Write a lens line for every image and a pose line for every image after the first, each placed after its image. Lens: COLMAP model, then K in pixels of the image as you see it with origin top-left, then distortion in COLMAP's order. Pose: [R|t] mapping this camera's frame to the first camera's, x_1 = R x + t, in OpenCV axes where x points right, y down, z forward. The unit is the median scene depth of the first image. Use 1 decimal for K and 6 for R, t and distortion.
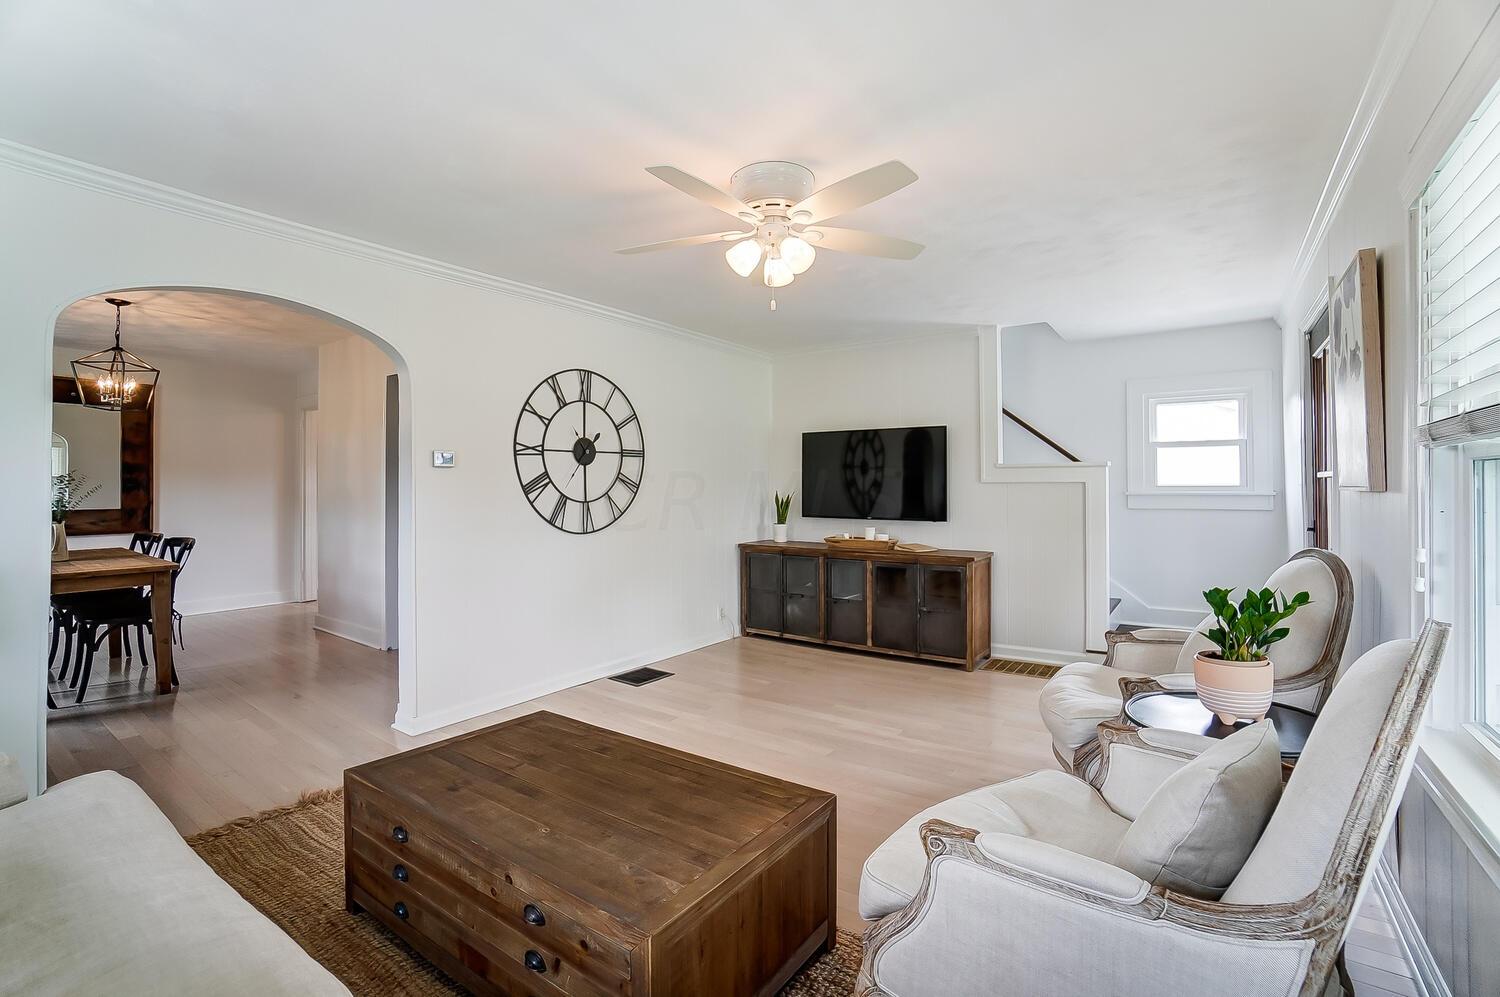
lens RADIAL K [[679.9, 0, 752.4], [0, 679.9, 480.9], [0, 0, 1]] dist [-0.050648, 0.017183]
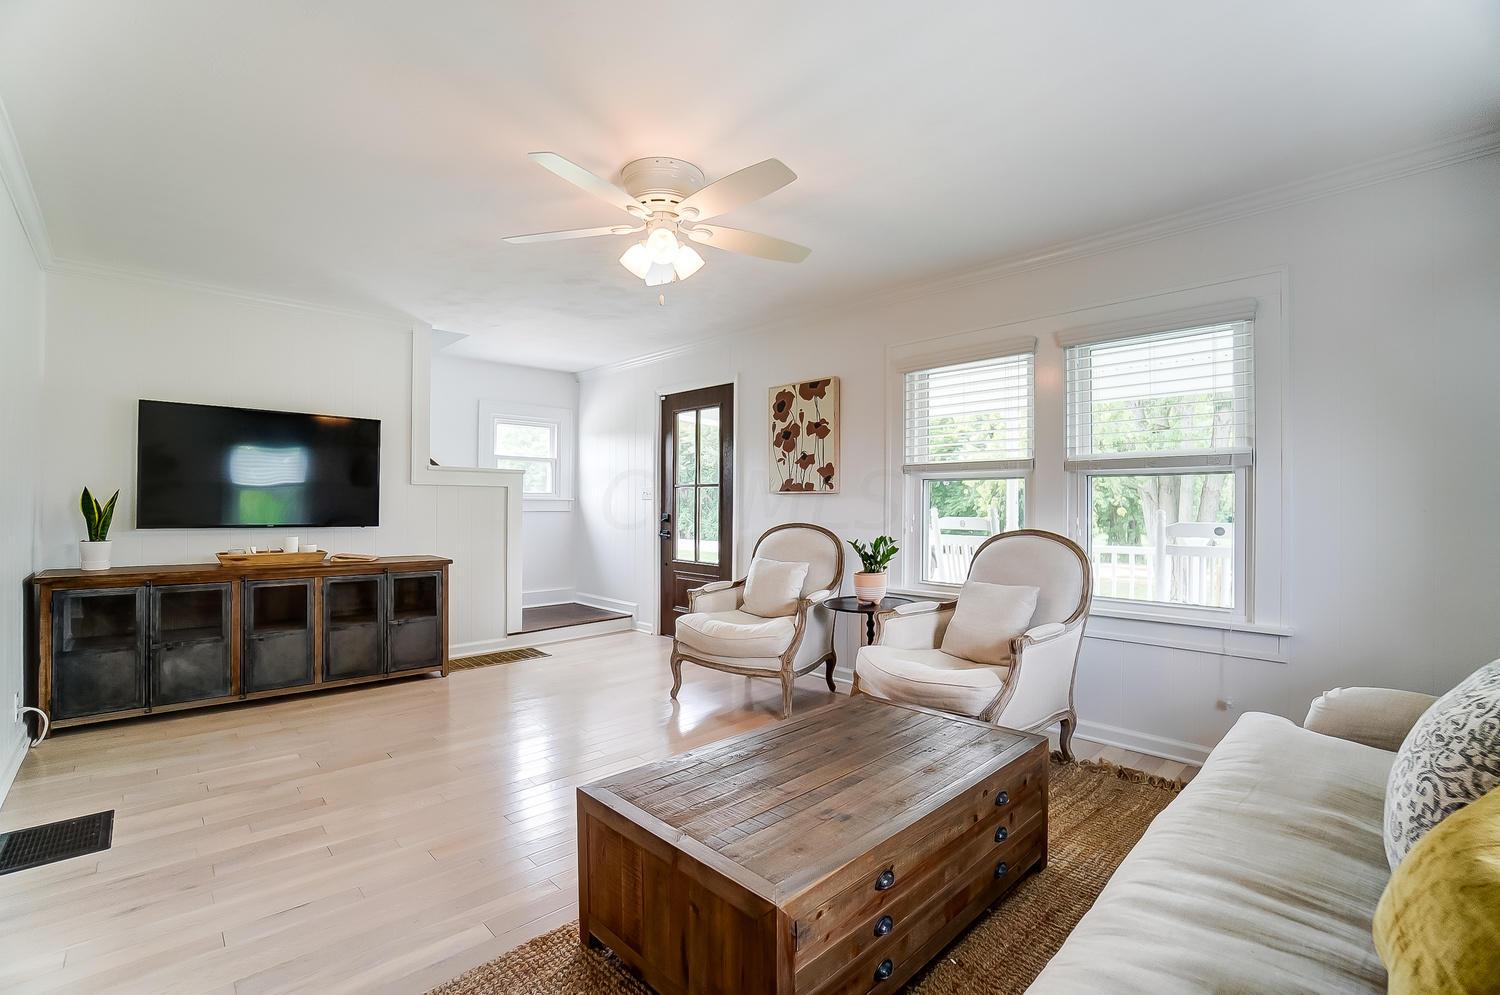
lens RADIAL K [[669.7, 0, 733.8], [0, 669.7, 507.8], [0, 0, 1]] dist [-0.061777, 0.016593]
pose [[0.183440, 0.001965, 0.983029, -0.494669], [-0.015791, 0.999875, 0.000948, 0.027773], [-0.982904, -0.015697, 0.183448, 0.379765]]
